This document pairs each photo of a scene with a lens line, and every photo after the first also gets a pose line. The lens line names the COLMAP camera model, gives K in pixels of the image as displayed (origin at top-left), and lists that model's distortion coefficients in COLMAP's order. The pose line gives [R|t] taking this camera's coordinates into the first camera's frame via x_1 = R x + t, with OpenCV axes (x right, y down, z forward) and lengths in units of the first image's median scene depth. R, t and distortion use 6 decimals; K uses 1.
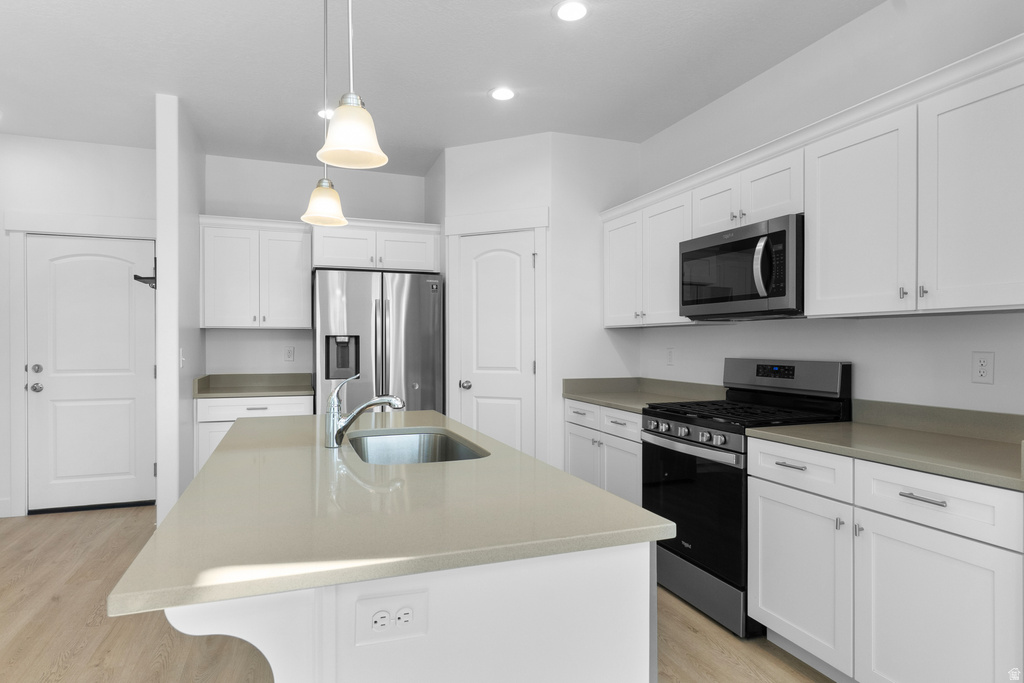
lens RADIAL K [[576.3, 0, 508.3], [0, 576.3, 345.1], [0, 0, 1]] dist [0.004547, -0.001852]
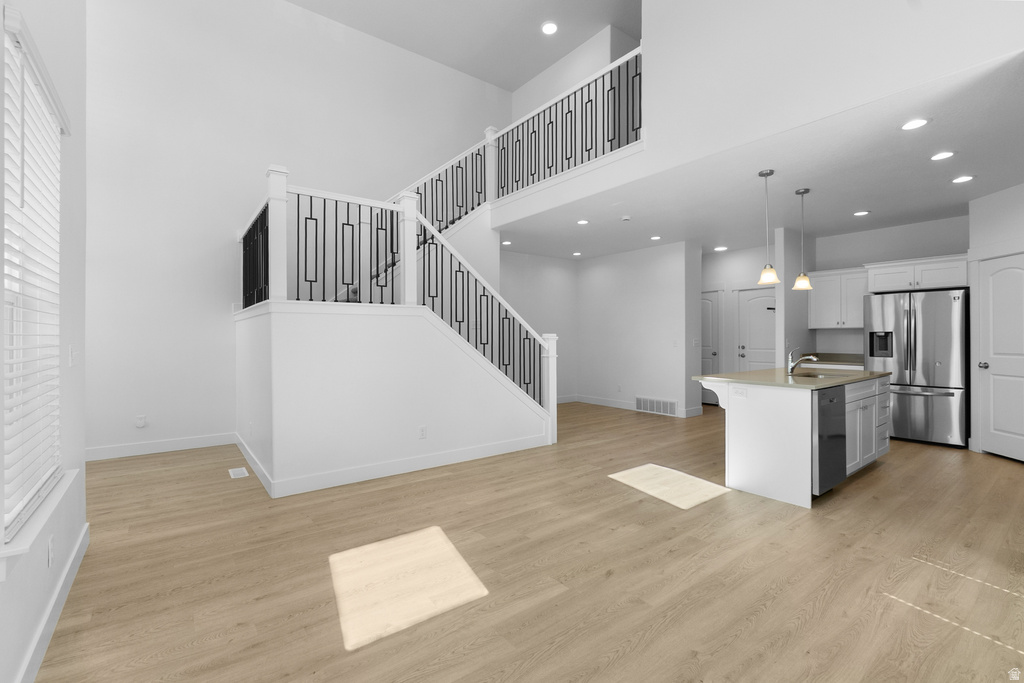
lens RADIAL K [[451.8, 0, 503.7], [0, 451.8, 337.6], [0, 0, 1]] dist [-0.002067, -0.001484]
pose [[0.287942, 0.001140, -0.957647, 0.863436], [-0.002243, 0.999997, 0.000516, 0.003045], [0.957645, 0.001999, 0.287944, -0.599728]]
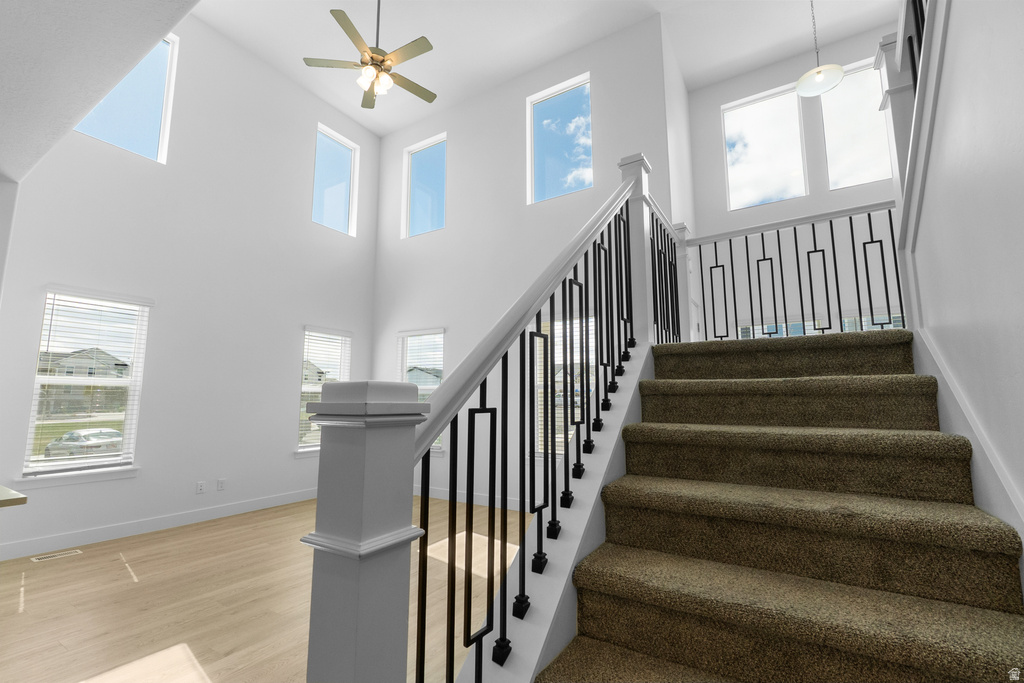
lens RADIAL K [[451.8, 0, 515.2], [0, 451.8, 340.9], [0, 0, 1]] dist [-0.002067, -0.001484]
pose [[-0.619052, 0.104886, 0.778315, -0.966378], [0.001275, 0.991175, -0.132557, 0.000239], [-0.785349, -0.081067, -0.613722, 0.149400]]
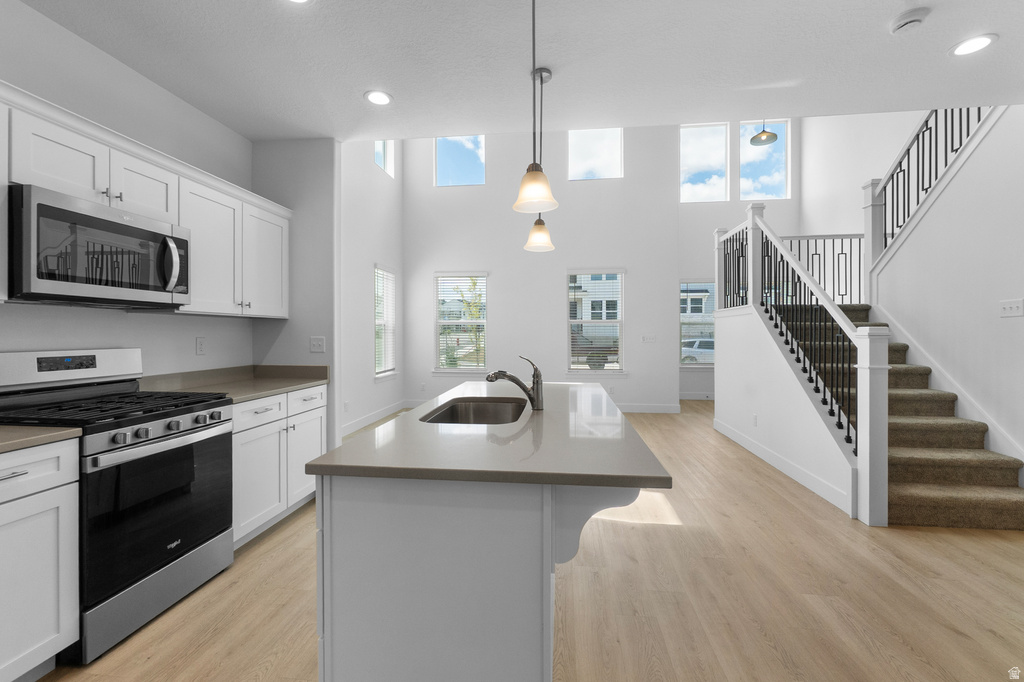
lens RADIAL K [[451.8, 0, 501.6], [0, 451.8, 334.4], [0, 0, 1]] dist [-0.002067, -0.001484]
pose [[-0.883154, -0.001992, 0.469079, -0.442615], [0.000359, 0.999988, 0.004922, -0.003120], [-0.469083, 0.004515, -0.883142, 1.201875]]
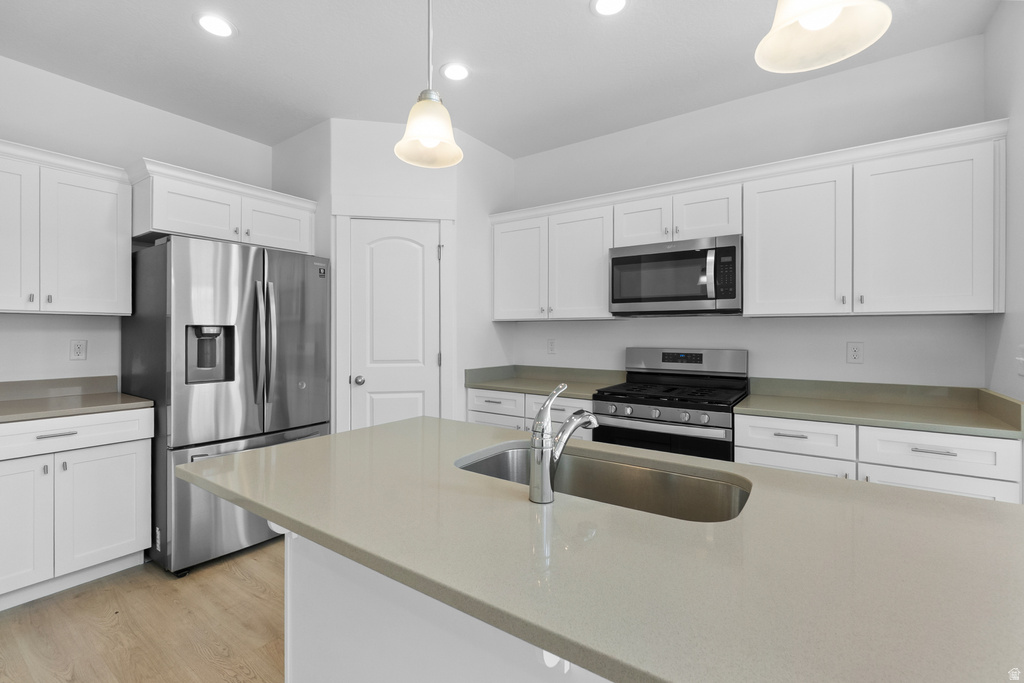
lens RADIAL K [[451.8, 0, 509.2], [0, 451.8, 333.1], [0, 0, 1]] dist [-0.002067, -0.001484]
pose [[0.826658, 0.001726, 0.562702, -0.375574], [0.000086, 0.999995, -0.003193, -0.005268], [-0.562704, 0.002688, 0.826654, 0.361198]]
